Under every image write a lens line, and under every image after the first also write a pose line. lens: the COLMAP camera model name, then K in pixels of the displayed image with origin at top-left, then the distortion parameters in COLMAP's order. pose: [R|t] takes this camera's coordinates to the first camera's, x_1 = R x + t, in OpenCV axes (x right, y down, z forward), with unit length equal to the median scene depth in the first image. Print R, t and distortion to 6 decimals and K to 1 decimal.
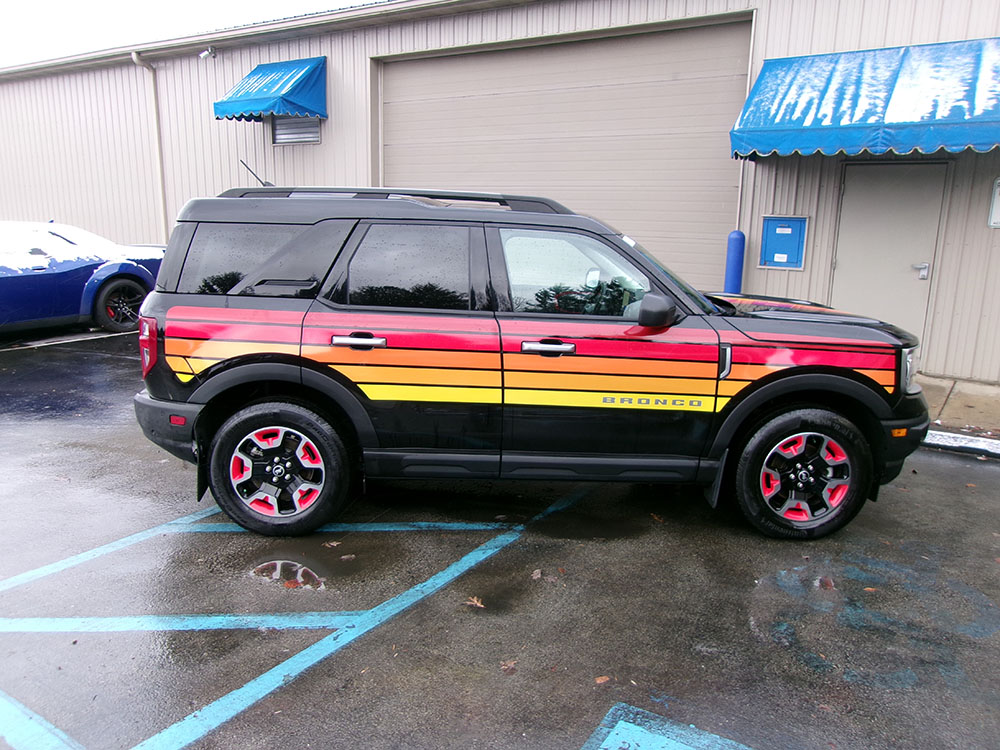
lens RADIAL K [[777.3, 0, 491.1], [0, 777.3, 381.2], [0, 0, 1]] dist [-0.009020, 0.020770]
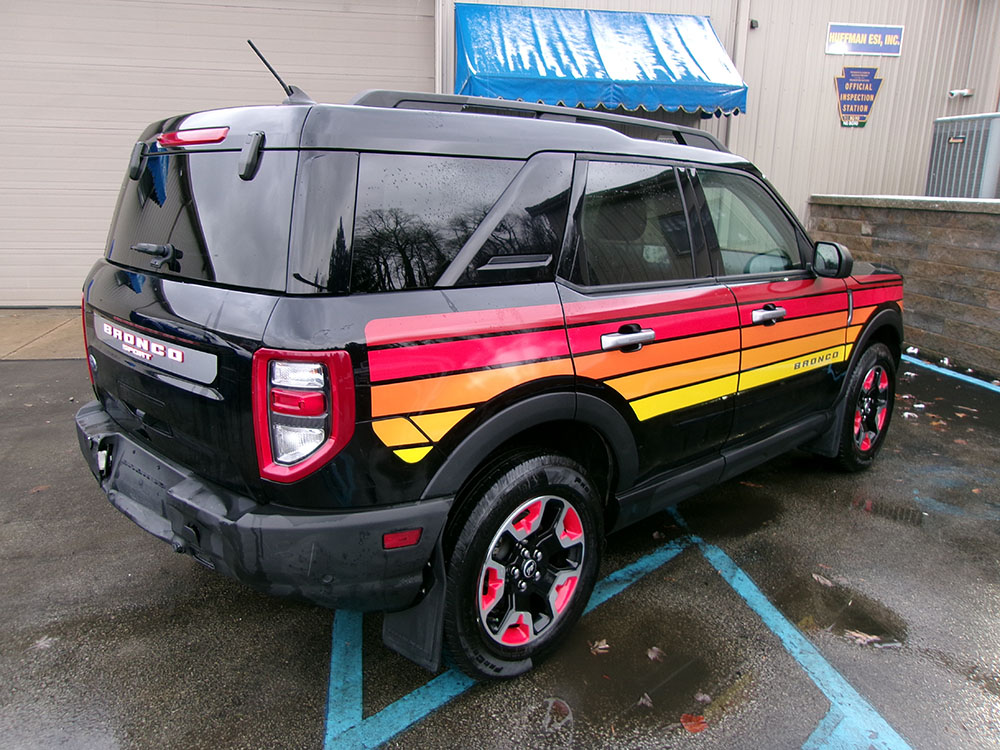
lens RADIAL K [[777.3, 0, 495.1], [0, 777.3, 381.0], [0, 0, 1]] dist [-0.009020, 0.020770]
pose [[0.726125, -0.174070, 0.665163, -0.613173], [0.144095, 0.984465, 0.100328, -0.086124], [-0.672294, 0.022996, 0.739927, 0.512325]]
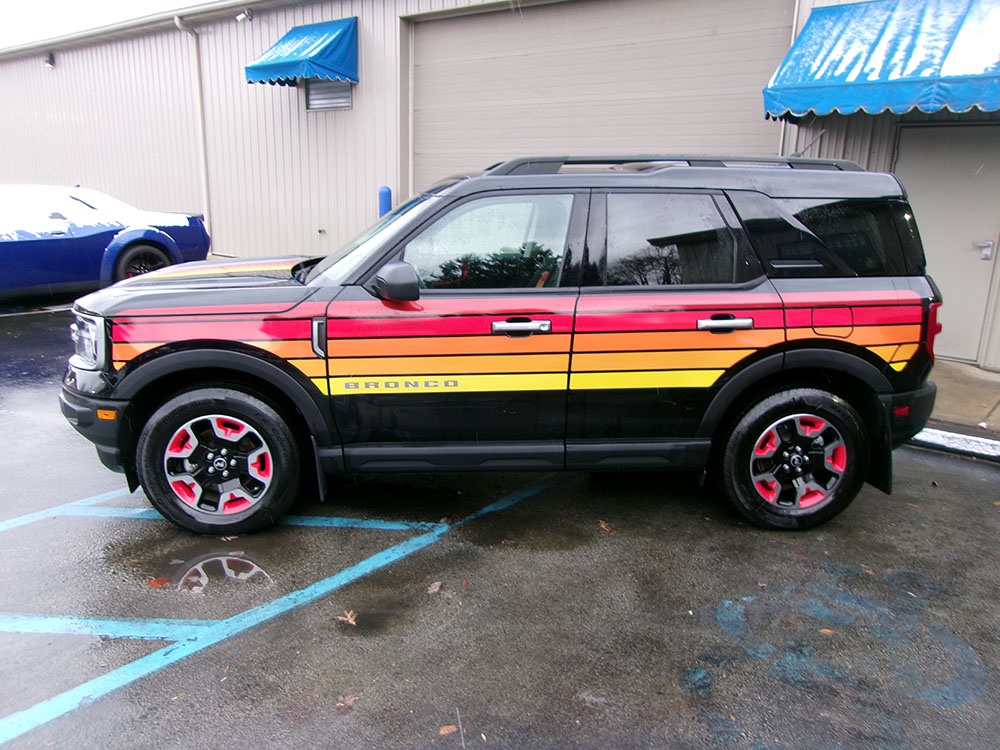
lens RADIAL K [[777.3, 0, 489.4], [0, 777.3, 379.7], [0, 0, 1]] dist [-0.009020, 0.020770]
pose [[0.994140, 0.034113, -0.102573, 0.169366], [-0.030999, 0.999013, 0.031800, -0.011750], [0.103557, -0.028434, 0.994217, 0.123470]]
